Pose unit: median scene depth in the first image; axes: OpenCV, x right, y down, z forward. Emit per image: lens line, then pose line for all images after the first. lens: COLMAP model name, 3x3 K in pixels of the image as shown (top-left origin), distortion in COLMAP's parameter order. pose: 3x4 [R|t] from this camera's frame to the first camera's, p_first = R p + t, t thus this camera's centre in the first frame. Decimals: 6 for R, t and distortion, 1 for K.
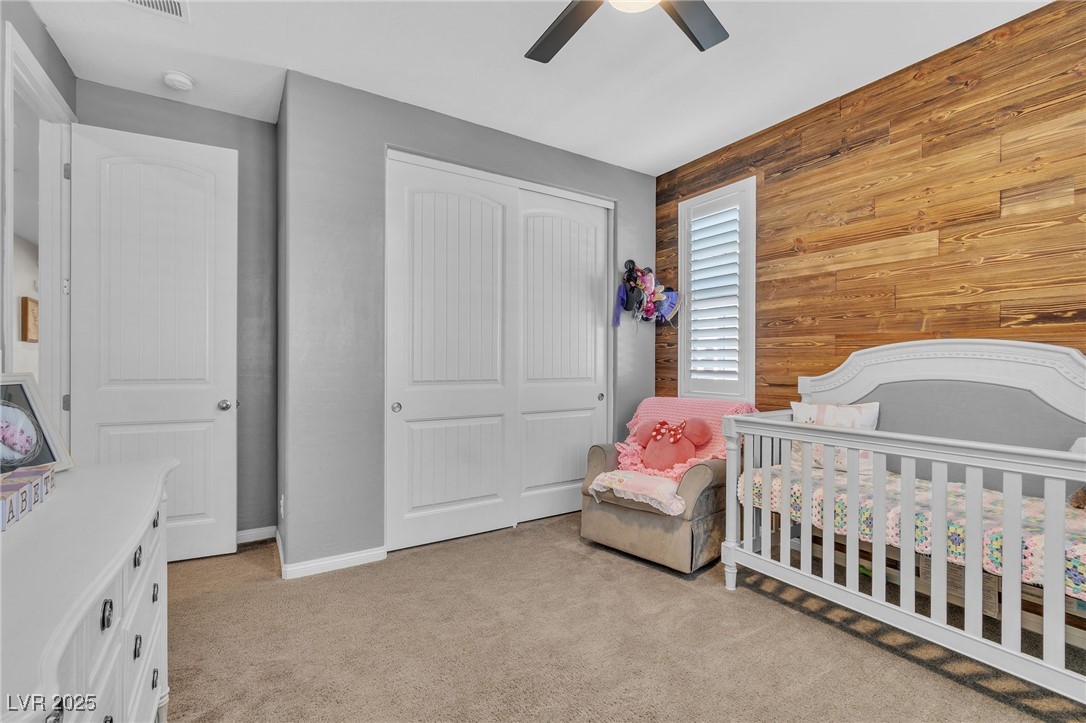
lens RADIAL K [[484.7, 0, 544.8], [0, 484.7, 361.7], [0, 0, 1]] dist [-0.004542, -0.000087]
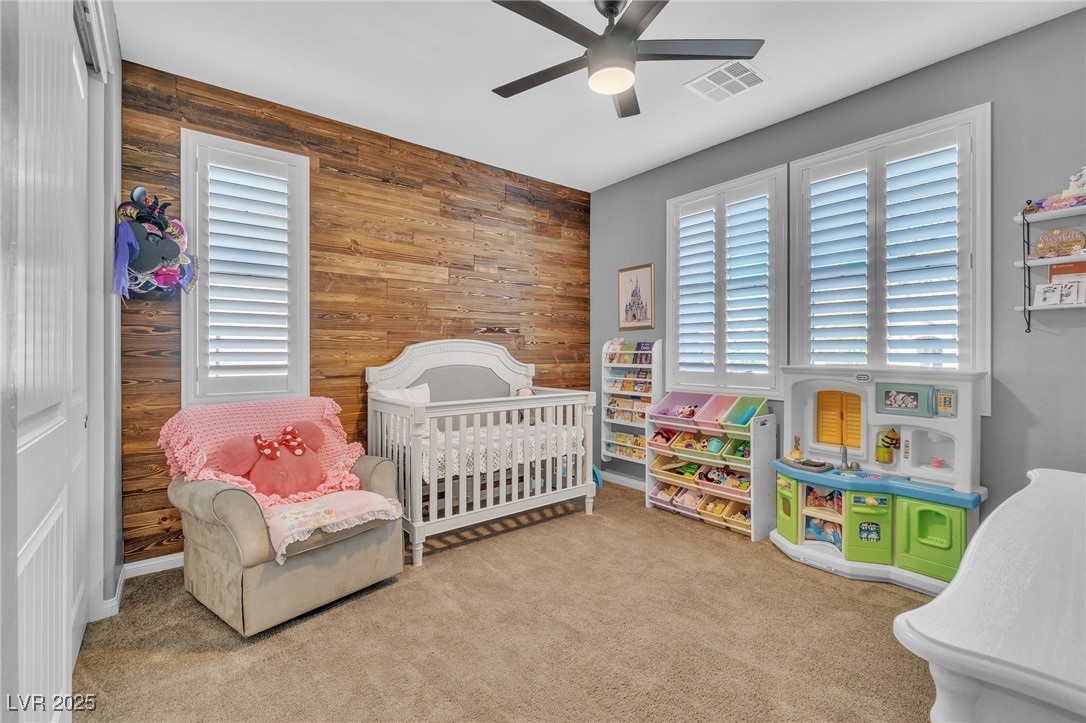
lens RADIAL K [[467.8, 0, 544.5], [0, 467.8, 354.8], [0, 0, 1]] dist [-0.010389, -0.000661]
pose [[-0.117314, -0.003385, 0.993089, -0.602597], [0.003699, 0.999986, 0.003845, -0.000487], [-0.993088, 0.004124, -0.117300, 0.749100]]
